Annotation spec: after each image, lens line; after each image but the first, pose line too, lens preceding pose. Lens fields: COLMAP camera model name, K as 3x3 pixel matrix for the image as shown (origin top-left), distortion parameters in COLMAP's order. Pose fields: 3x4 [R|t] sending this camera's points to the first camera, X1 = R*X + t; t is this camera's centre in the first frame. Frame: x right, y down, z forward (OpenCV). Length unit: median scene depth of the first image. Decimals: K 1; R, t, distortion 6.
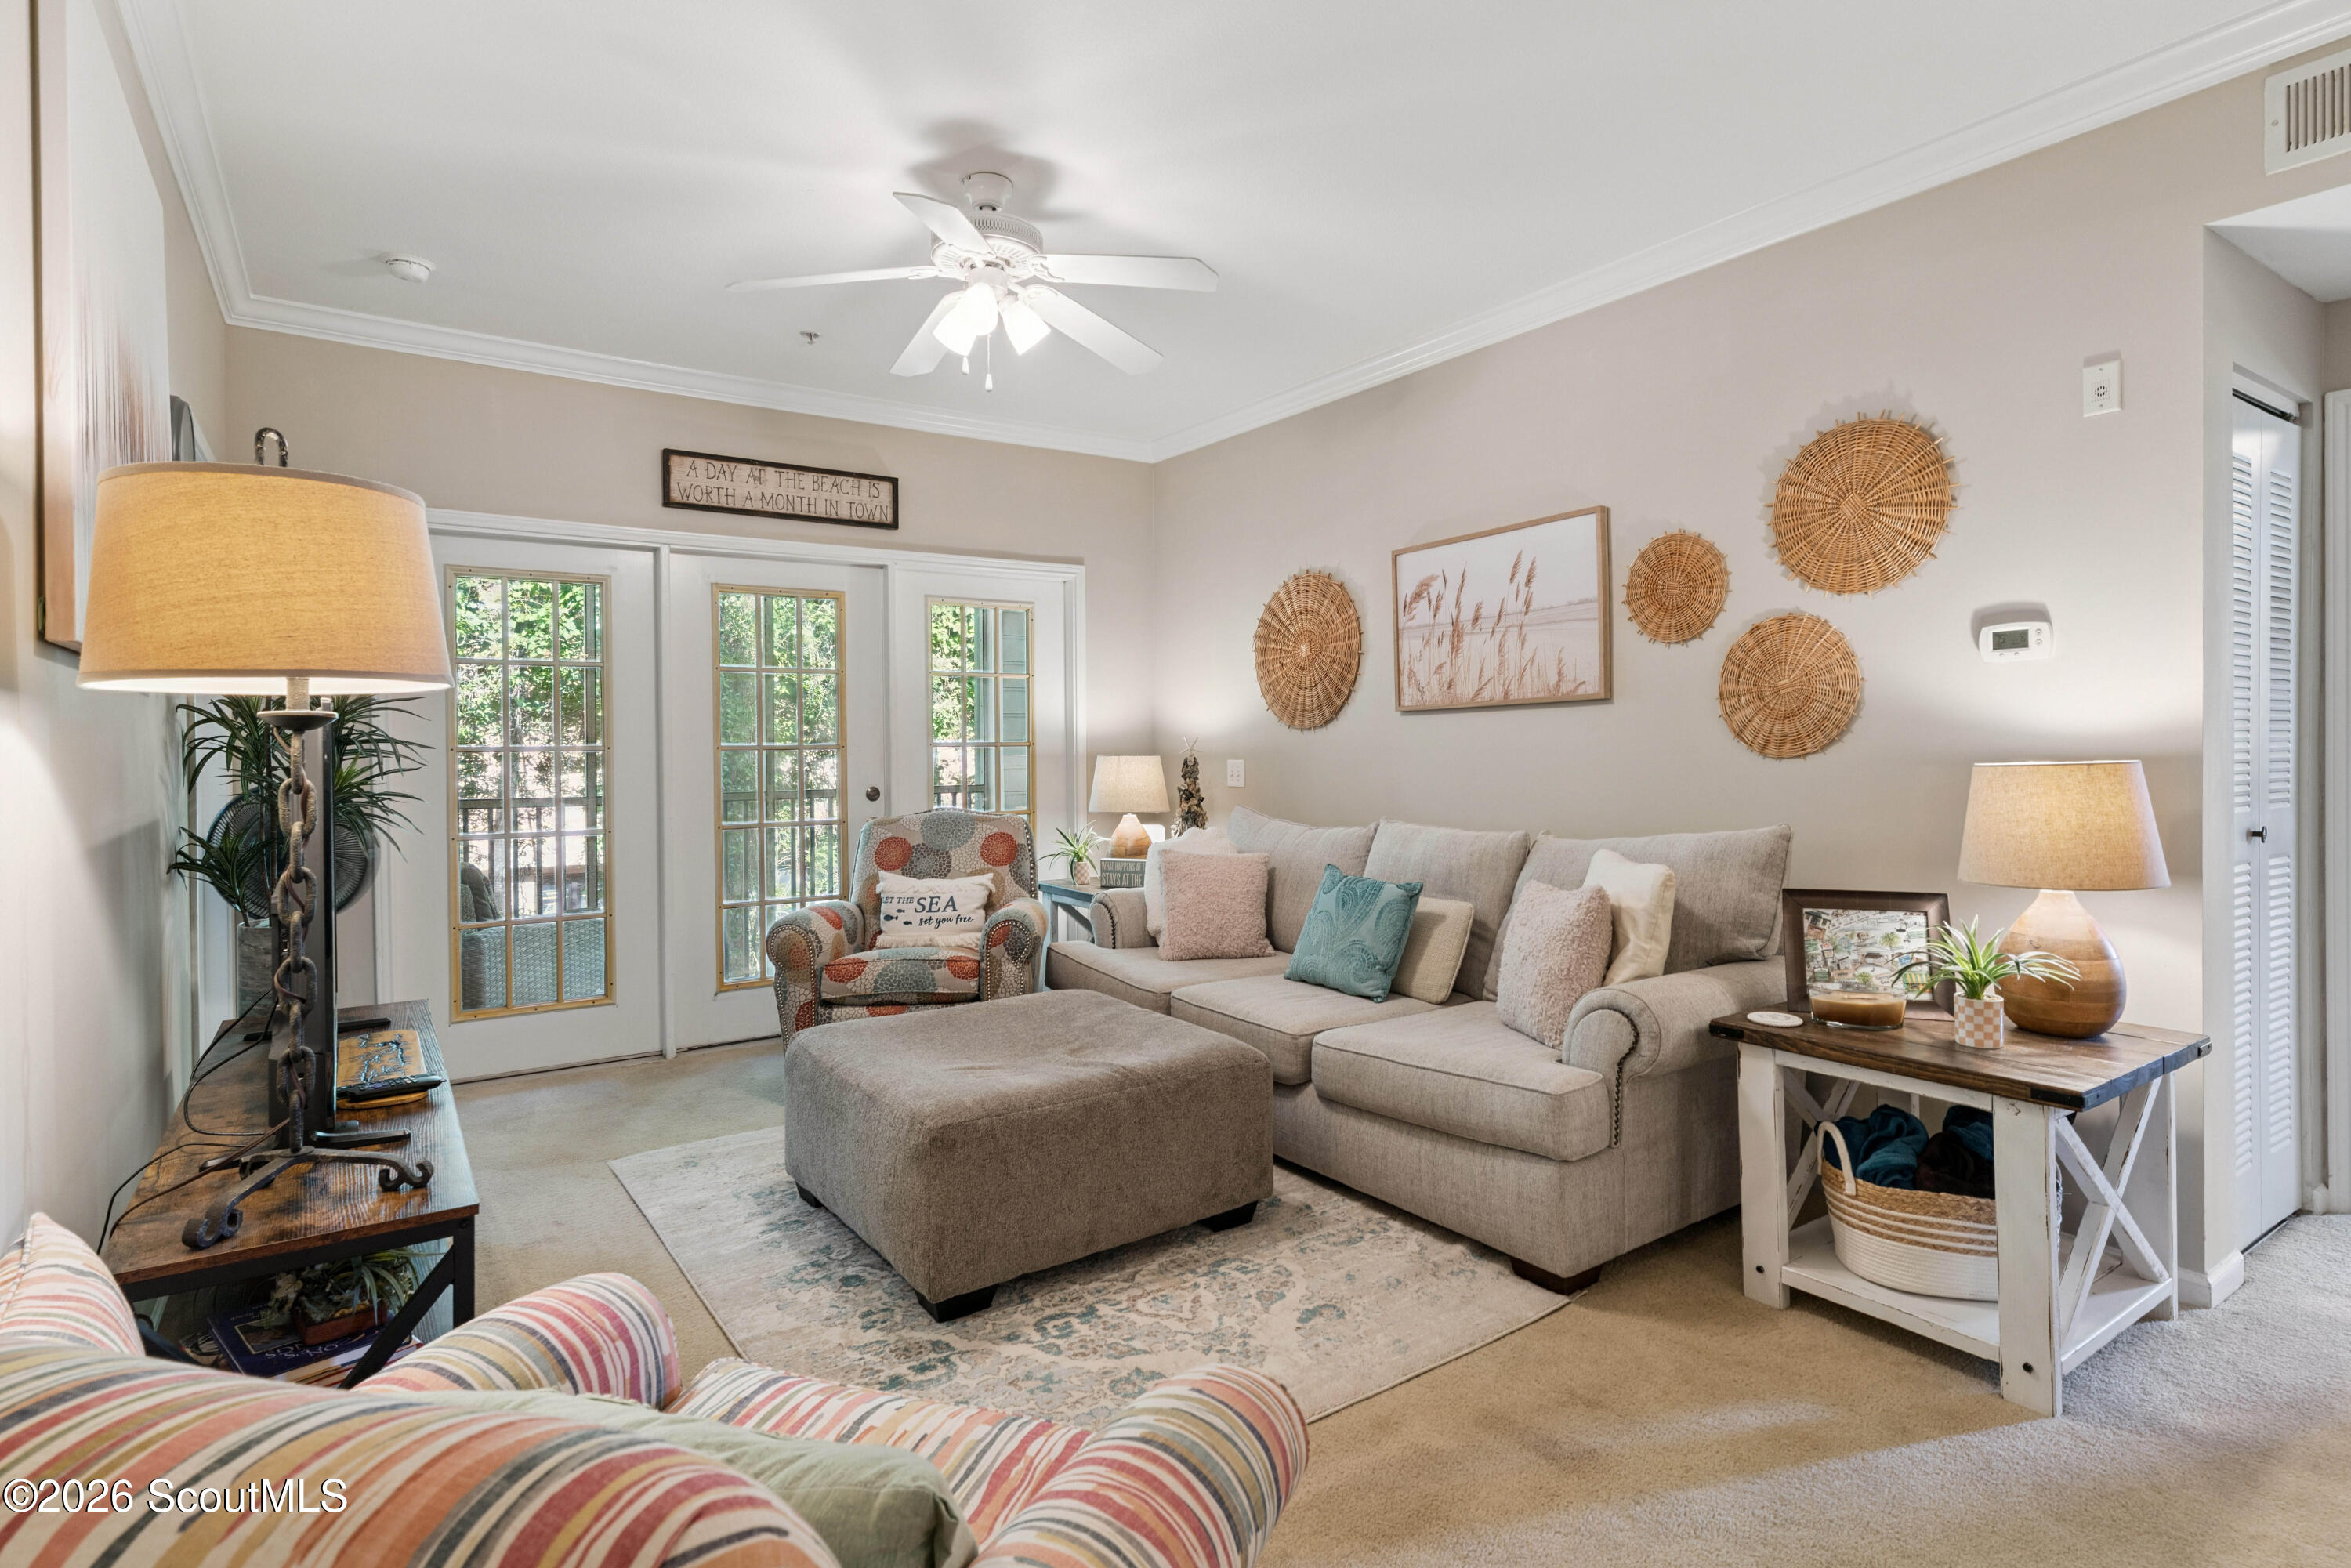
lens RADIAL K [[1163.6, 0, 1172.6], [0, 1163.6, 769.1], [0, 0, 1]] dist [-0.001667, -0.000452]
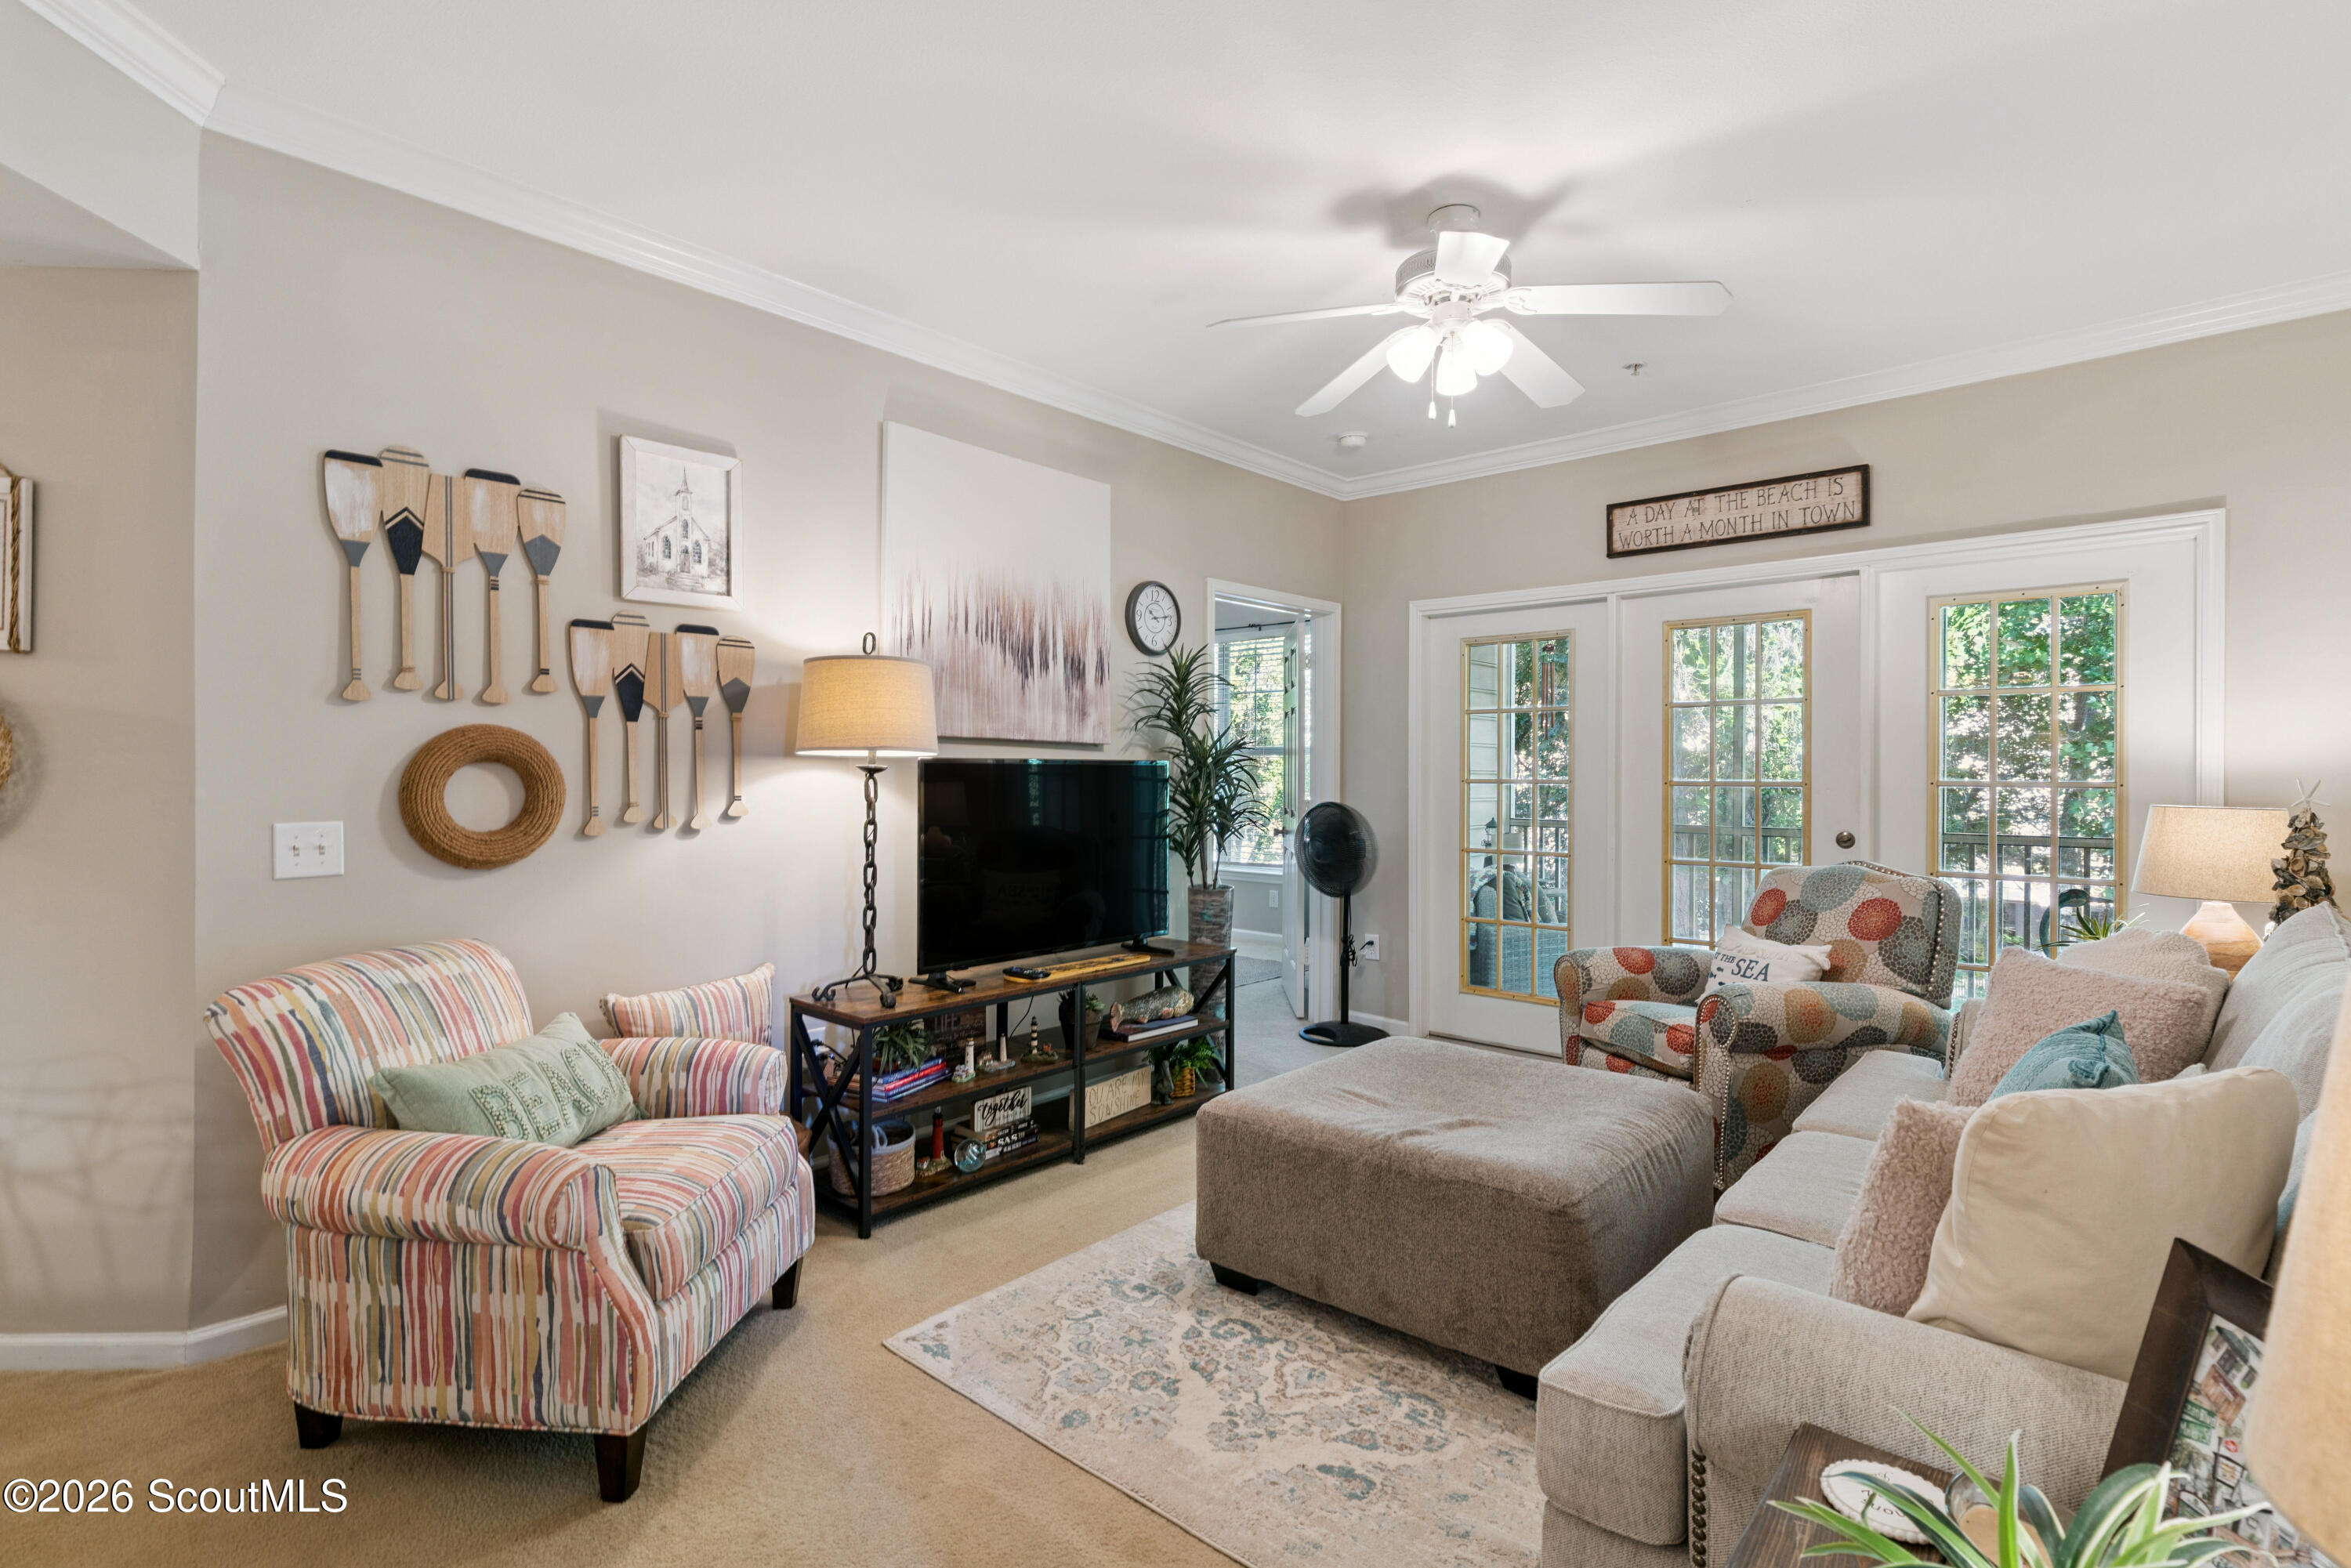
lens RADIAL K [[1109.5, 0, 1181.1], [0, 1109.5, 783.3], [0, 0, 1]] dist [0.001527, 0.000169]
pose [[0.242169, 0.017377, -0.970078, 0.572613], [-0.025383, 0.999611, 0.011569, -0.023834], [0.969902, 0.021822, 0.242516, 0.453902]]
